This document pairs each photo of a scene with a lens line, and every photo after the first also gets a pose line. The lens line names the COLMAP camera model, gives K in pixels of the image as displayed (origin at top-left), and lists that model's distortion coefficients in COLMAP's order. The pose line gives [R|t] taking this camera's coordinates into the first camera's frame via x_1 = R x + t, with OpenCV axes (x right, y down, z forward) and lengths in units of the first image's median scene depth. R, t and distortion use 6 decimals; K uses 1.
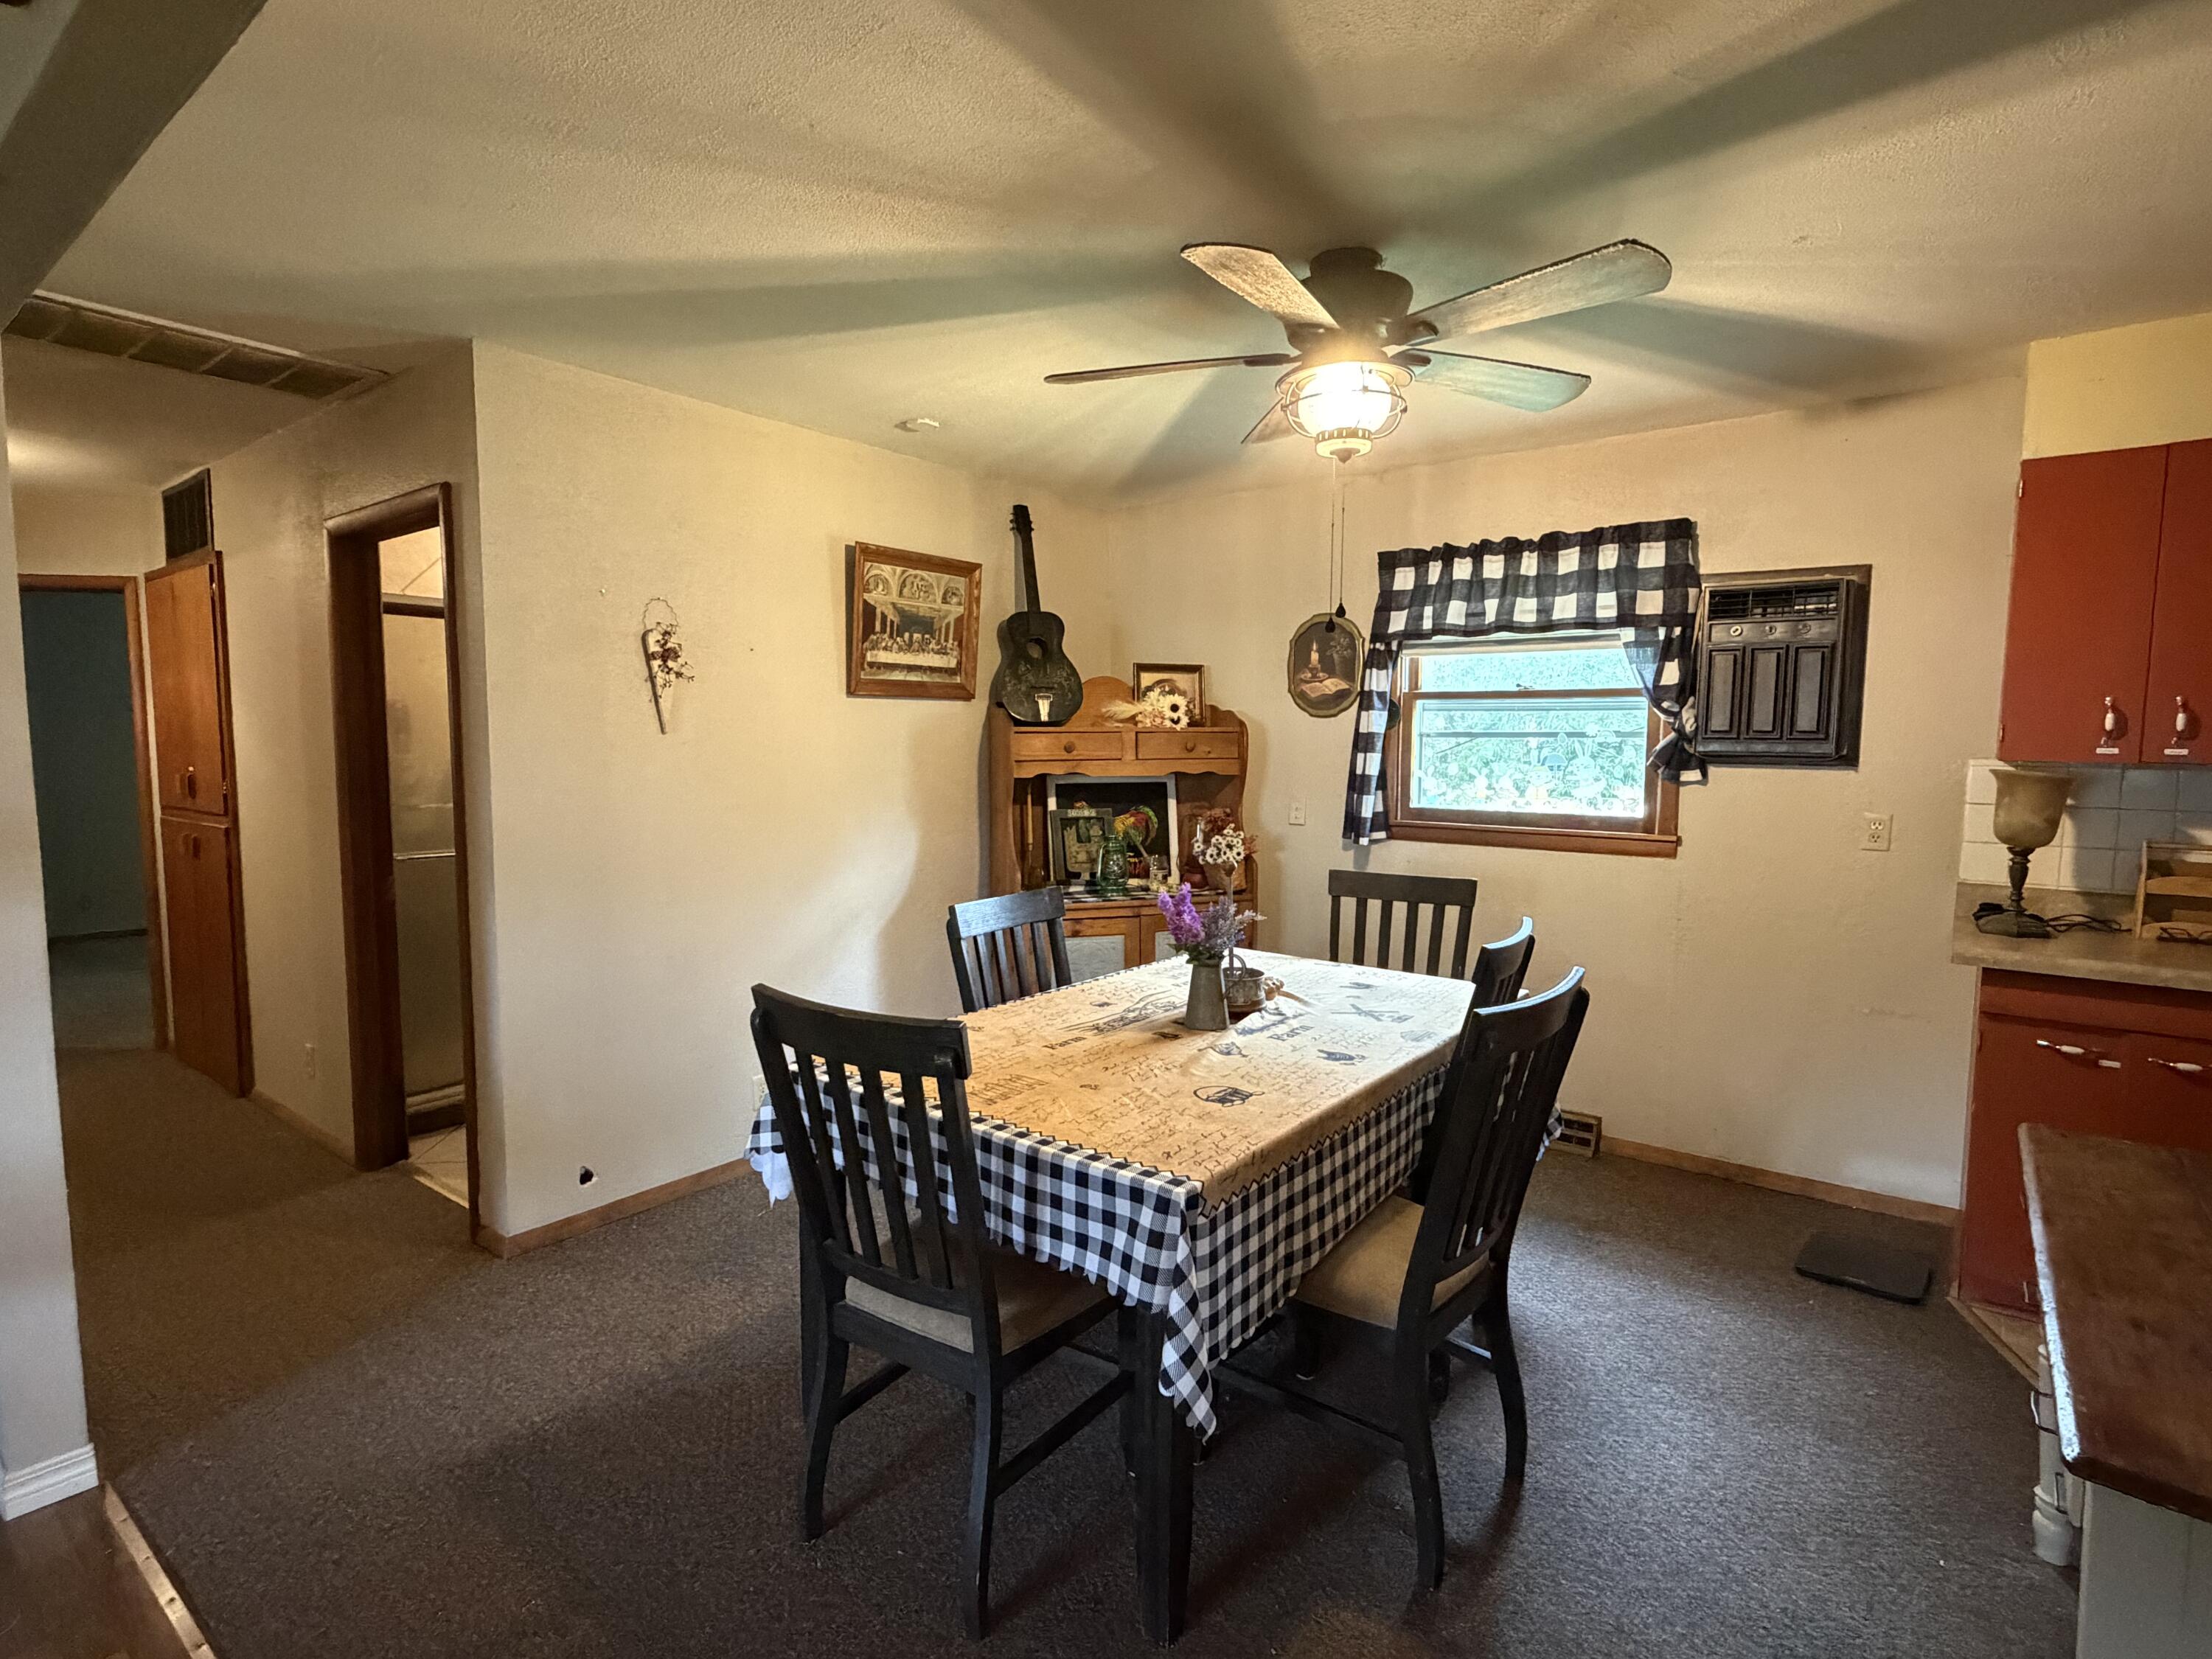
lens RADIAL K [[1112.2, 0, 1106.6], [0, 1112.2, 829.5], [0, 0, 1]] dist [-0.001963, 0.000798]
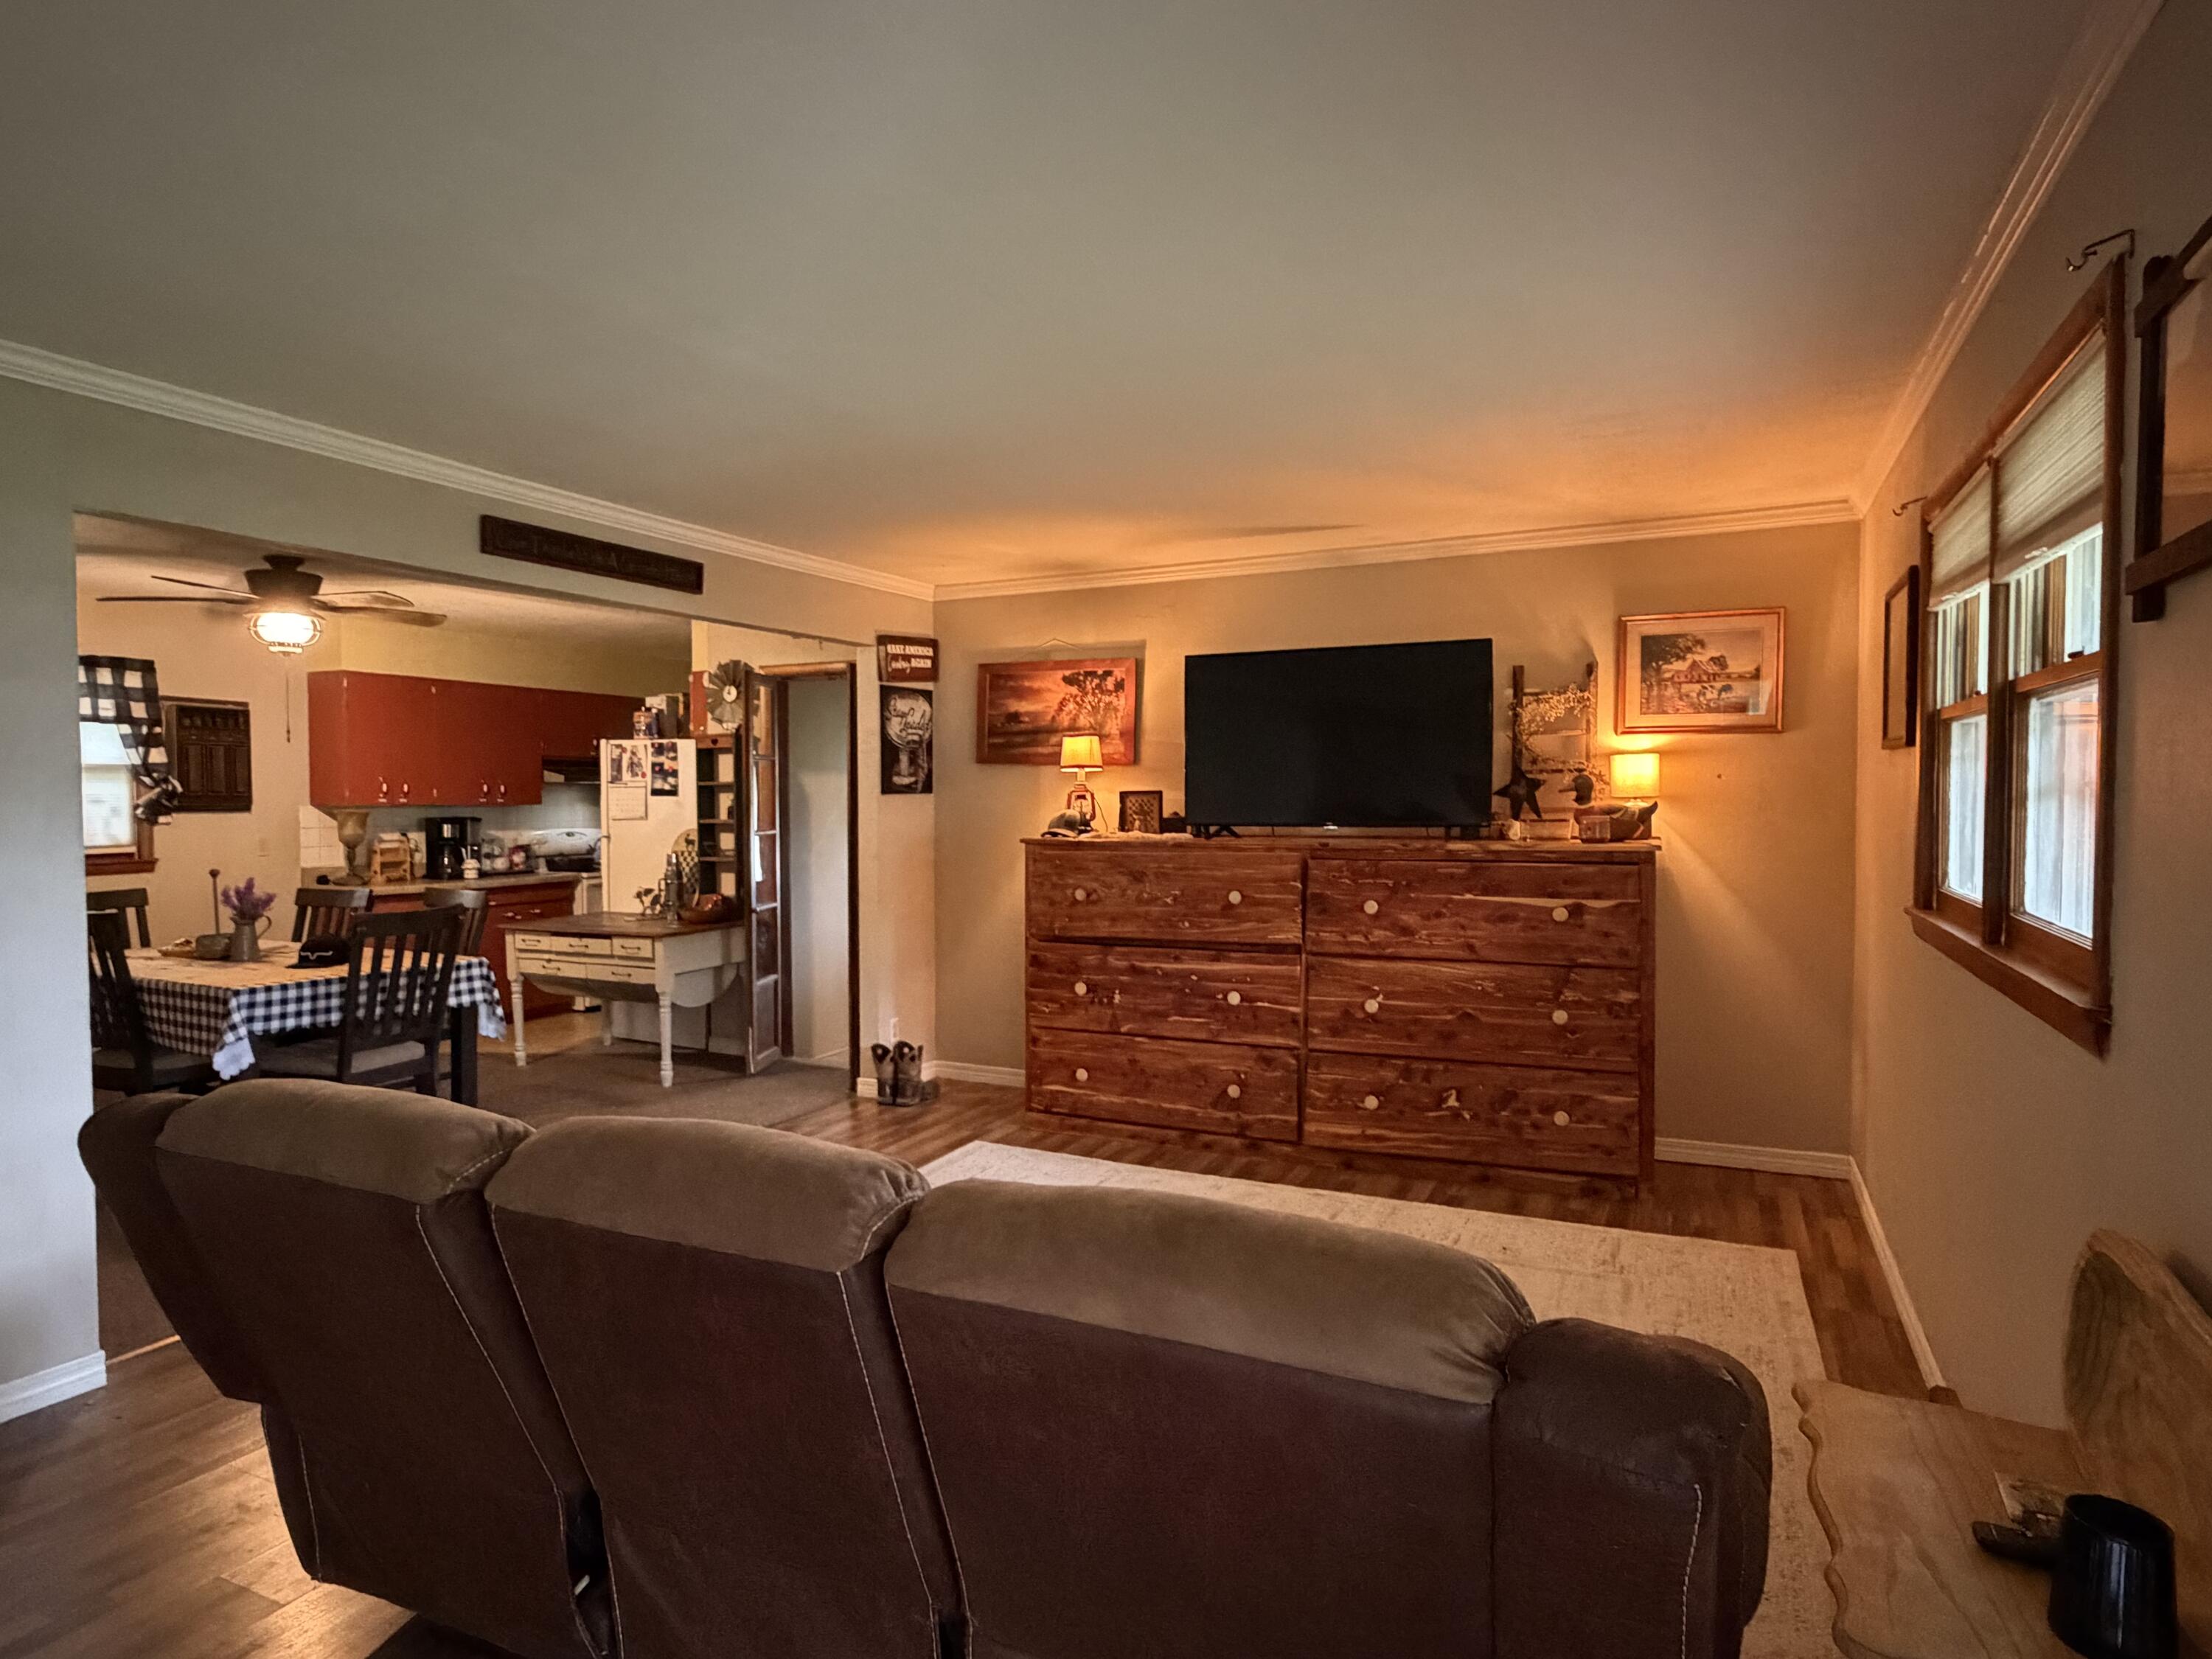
lens RADIAL K [[1235.8, 0, 1115.0], [0, 1235.8, 841.8], [0, 0, 1]] dist [-0.003642, 0.000871]
pose [[-0.216931, -0.038482, 0.975428, -1.507789], [0.086422, 0.994542, 0.058457, -0.002273], [-0.972354, 0.096980, -0.212422, 0.049346]]
